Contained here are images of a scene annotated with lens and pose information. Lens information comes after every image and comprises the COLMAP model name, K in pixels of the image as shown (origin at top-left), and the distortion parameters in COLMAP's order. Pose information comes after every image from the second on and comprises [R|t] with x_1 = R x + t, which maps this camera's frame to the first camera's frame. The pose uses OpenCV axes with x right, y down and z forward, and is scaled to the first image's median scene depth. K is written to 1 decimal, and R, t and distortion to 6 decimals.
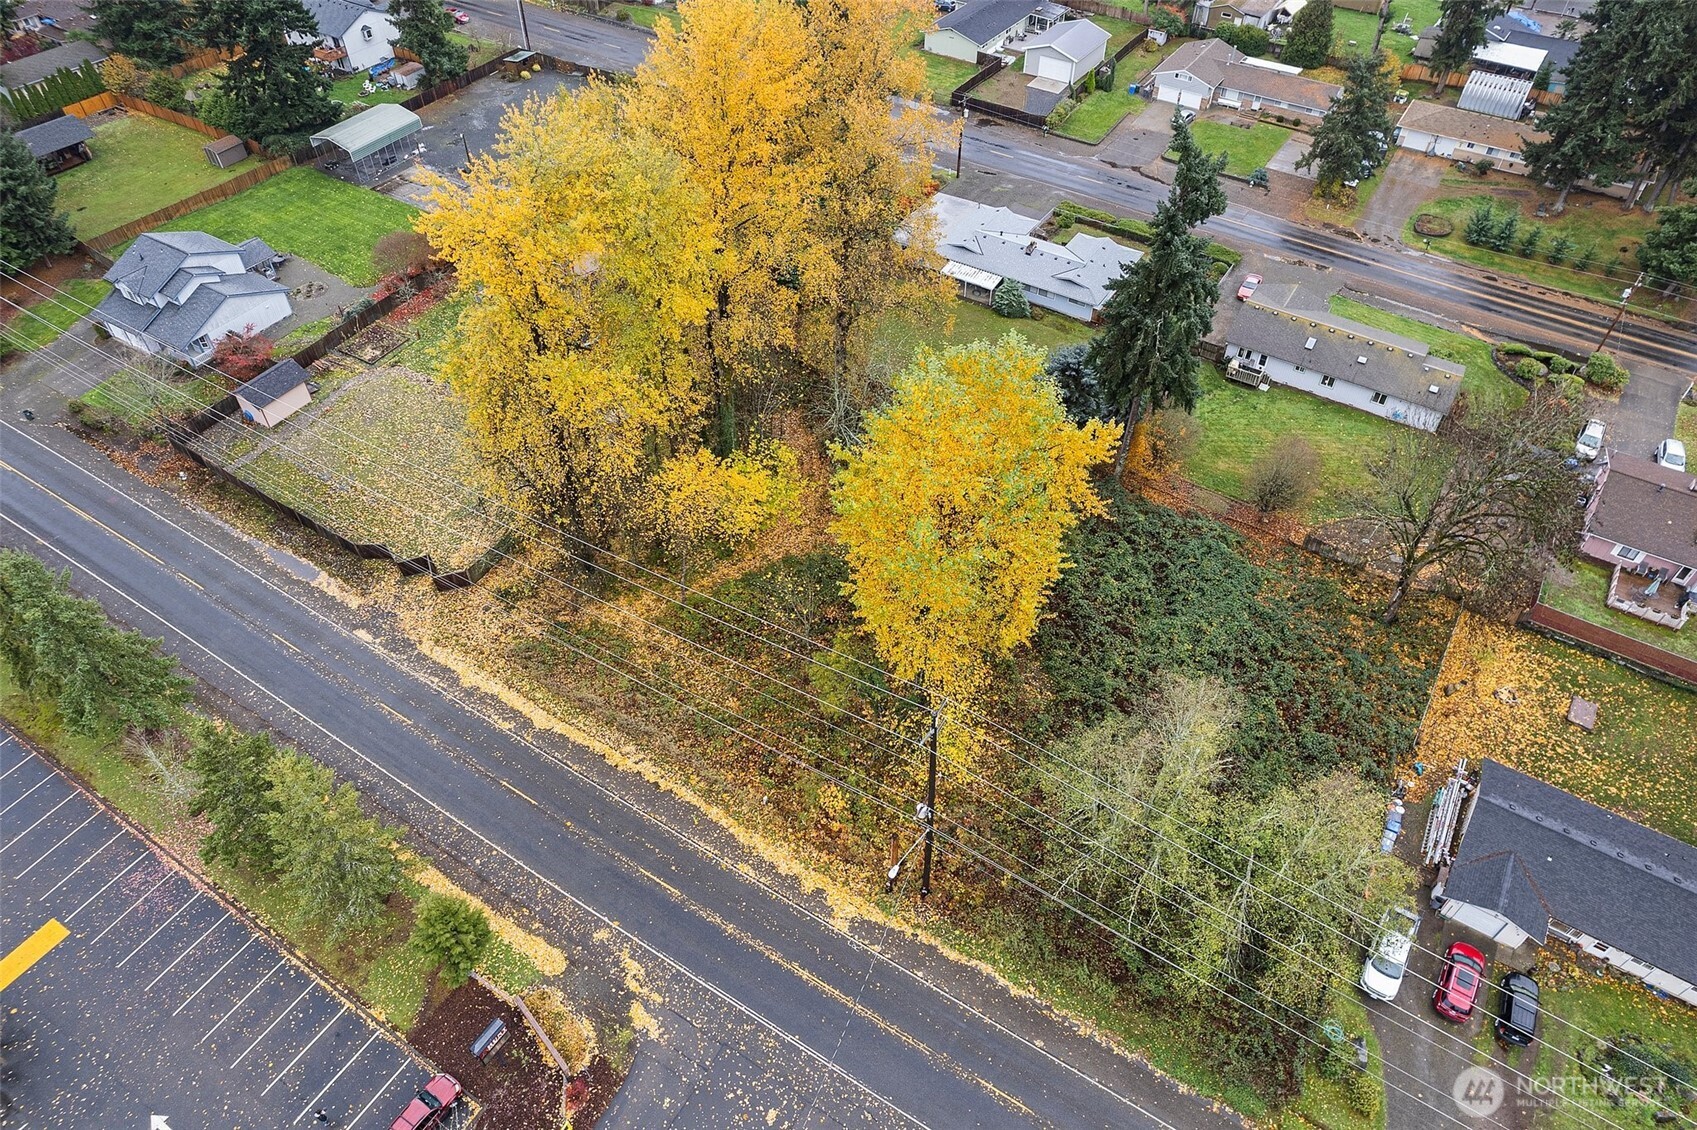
lens RADIAL K [[1113.7, 0, 849.8], [0, 1113.7, 572.6], [0, 0, 1]] dist [-0.090595, 0.086885]
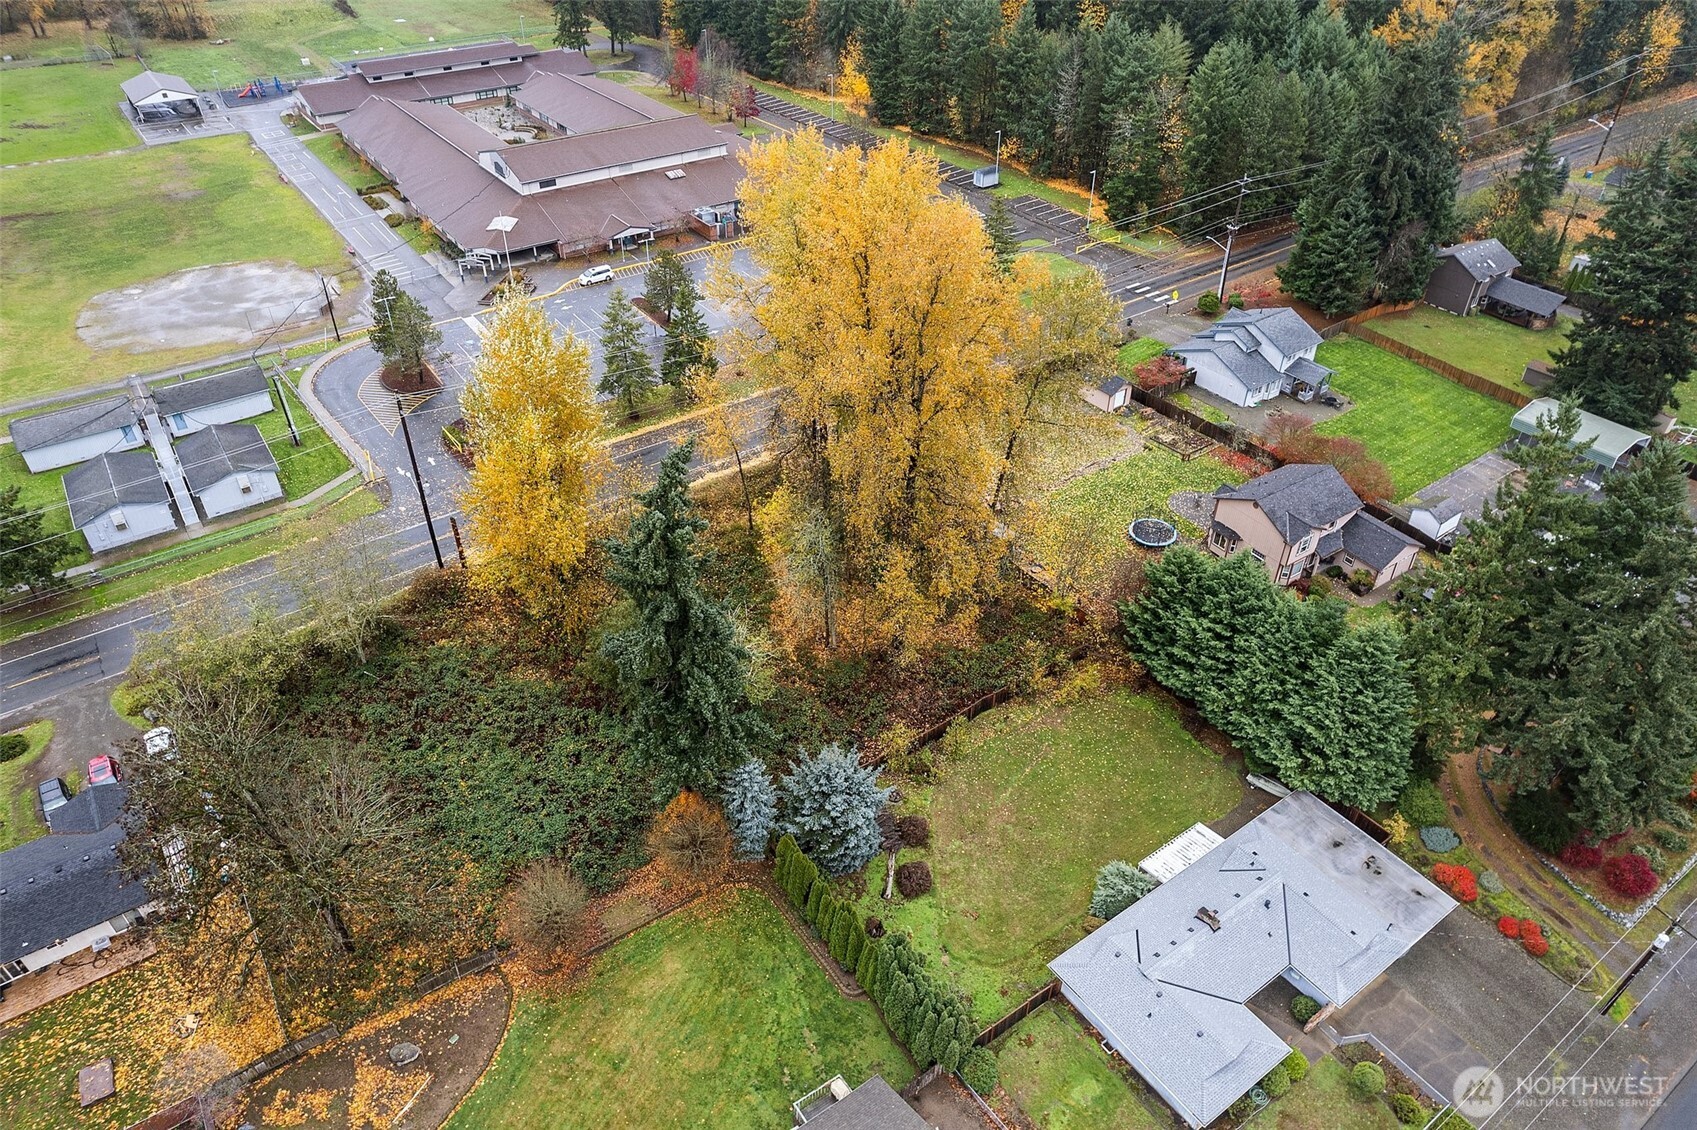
lens RADIAL K [[1113.7, 0, 849.8], [0, 1113.7, 572.6], [0, 0, 1]] dist [-0.090595, 0.086885]
pose [[-0.380906, 0.553977, -0.740283, 0.795406], [-0.668780, 0.387791, 0.634312, -0.851270], [0.638470, 0.736700, 0.222777, 0.838935]]
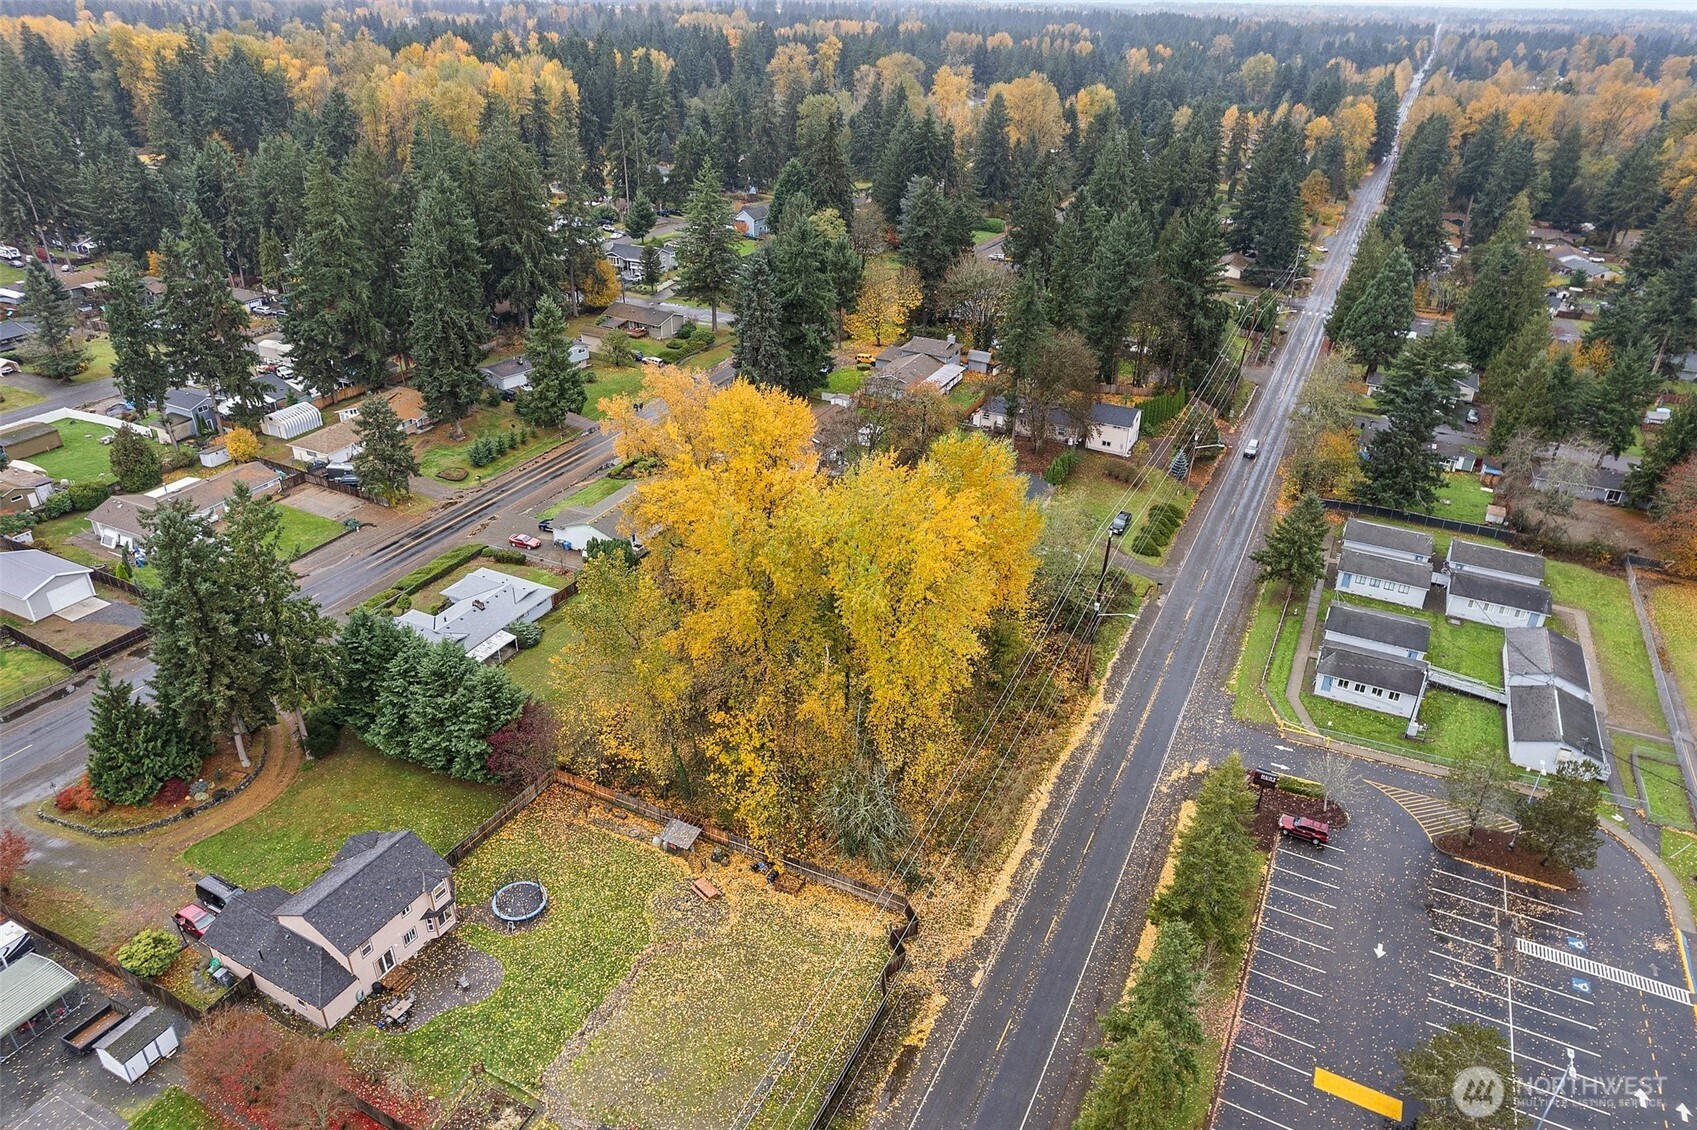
lens RADIAL K [[1113.7, 0, 849.8], [0, 1113.7, 572.6], [0, 0, 1]] dist [-0.090595, 0.086885]
pose [[-0.109814, -0.479438, 0.870678, -1.192203], [0.701801, 0.582914, 0.409496, -0.710816], [-0.703858, 0.656011, 0.272458, 0.544311]]
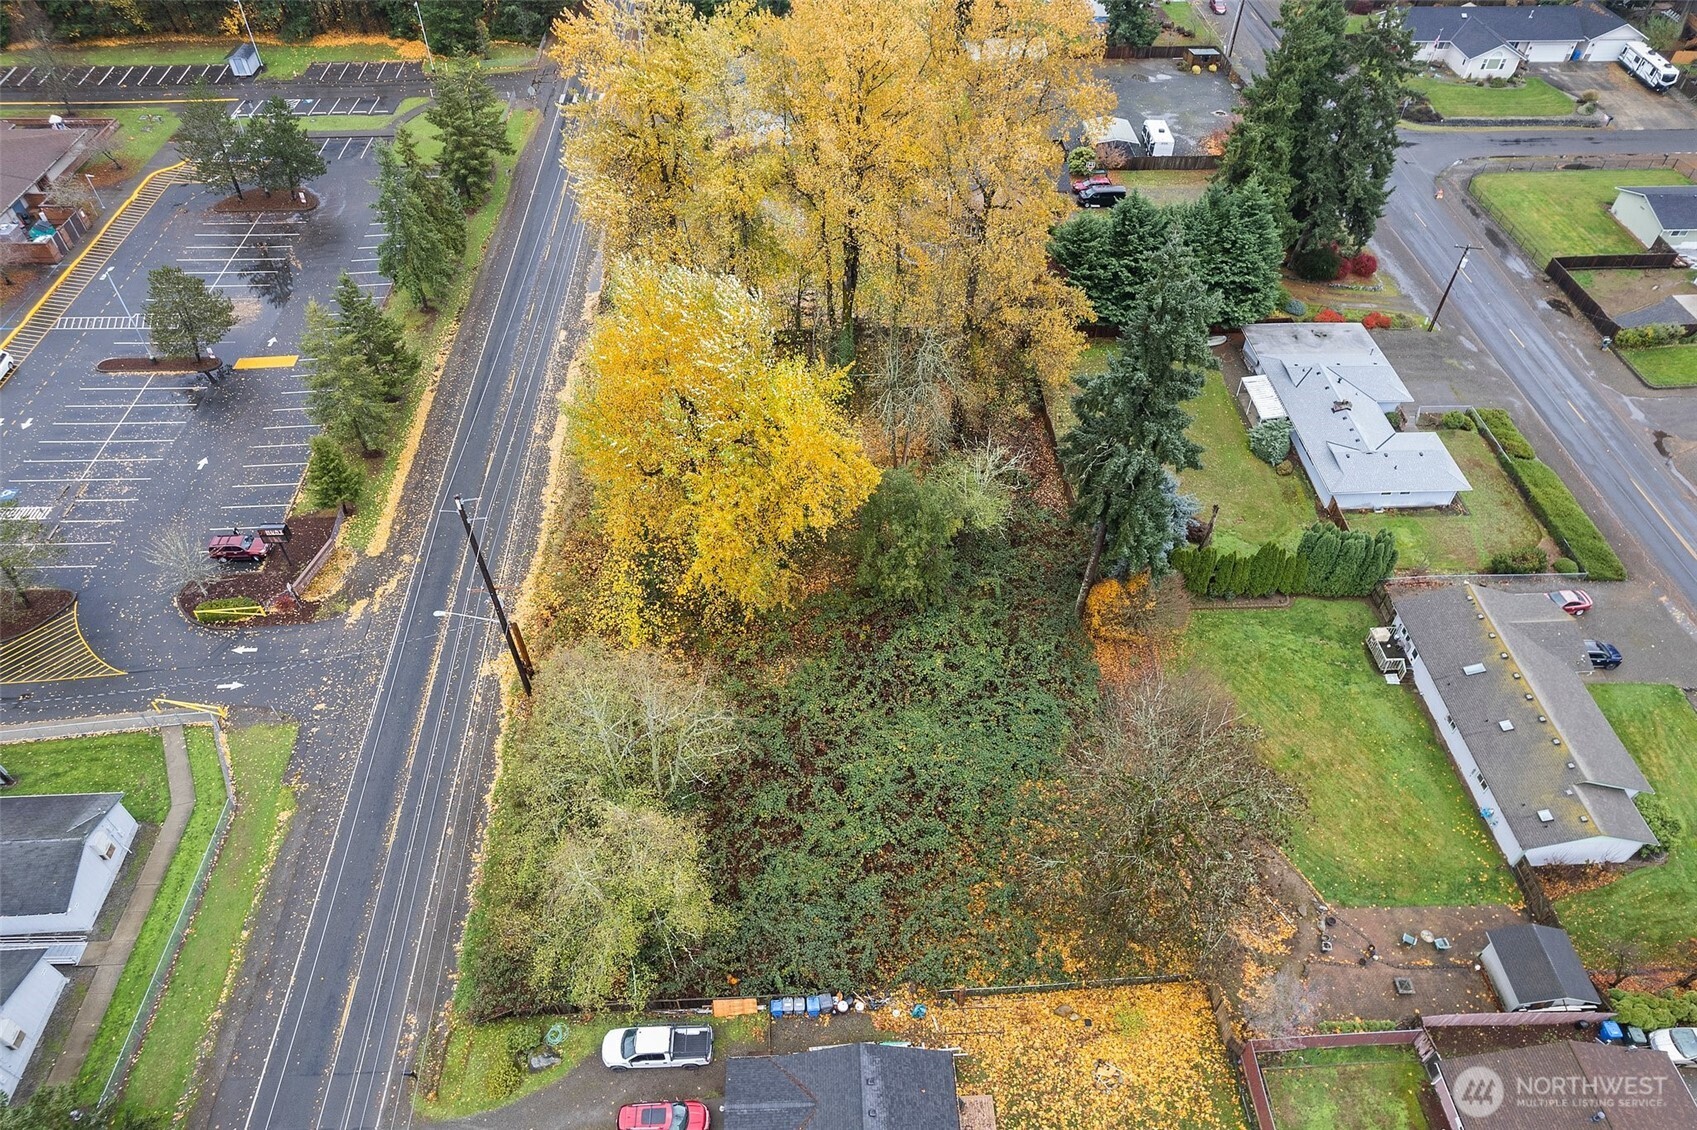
lens RADIAL K [[1113.7, 0, 849.8], [0, 1113.7, 572.6], [0, 0, 1]] dist [-0.090595, 0.086885]
pose [[0.575926, 0.586773, -0.569216, 0.692266], [-0.591288, 0.779811, 0.205605, -0.201157], [0.564524, 0.218158, 0.796065, 0.202352]]
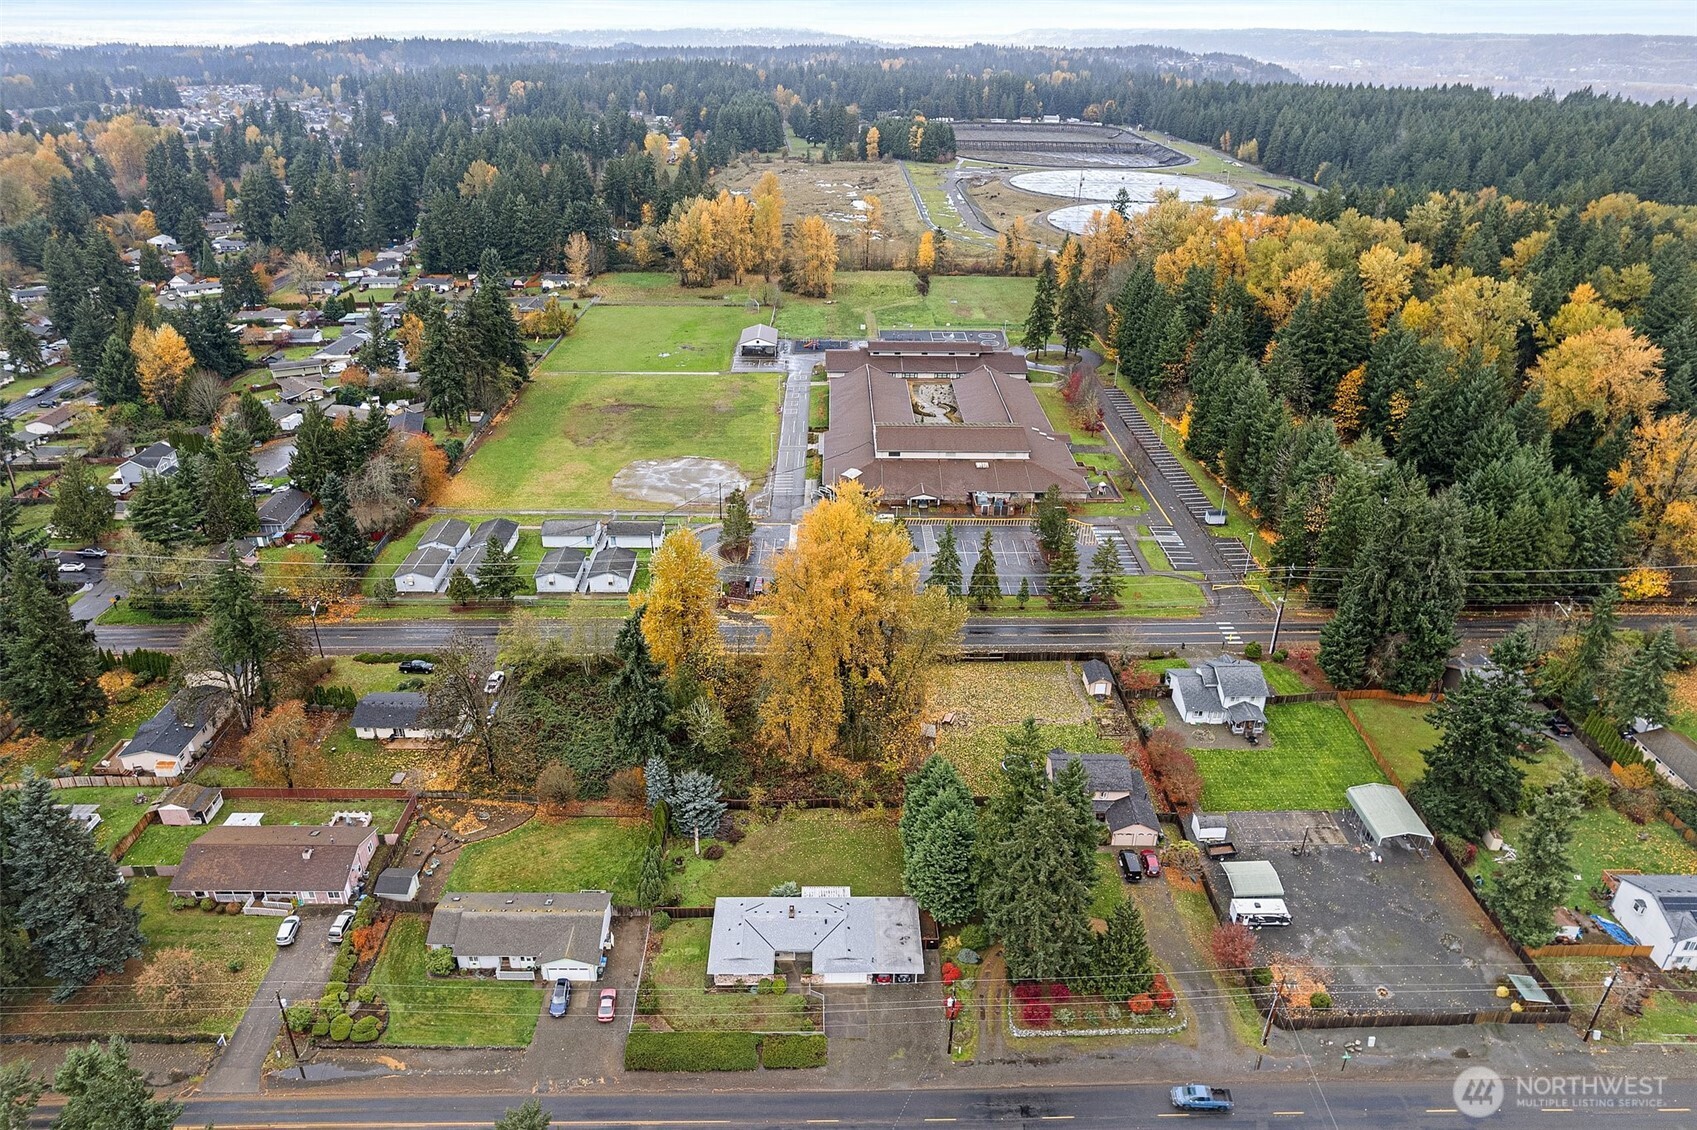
lens RADIAL K [[1116.4, 0, 848.5], [0, 1116.4, 565.0], [0, 0, 1]] dist [-0.047151, -0.000464]
pose [[-0.836296, 0.233077, -0.496270, 0.847530], [-0.403483, 0.351225, 0.844892, -1.994837], [0.371227, 0.906816, -0.199686, 1.280431]]
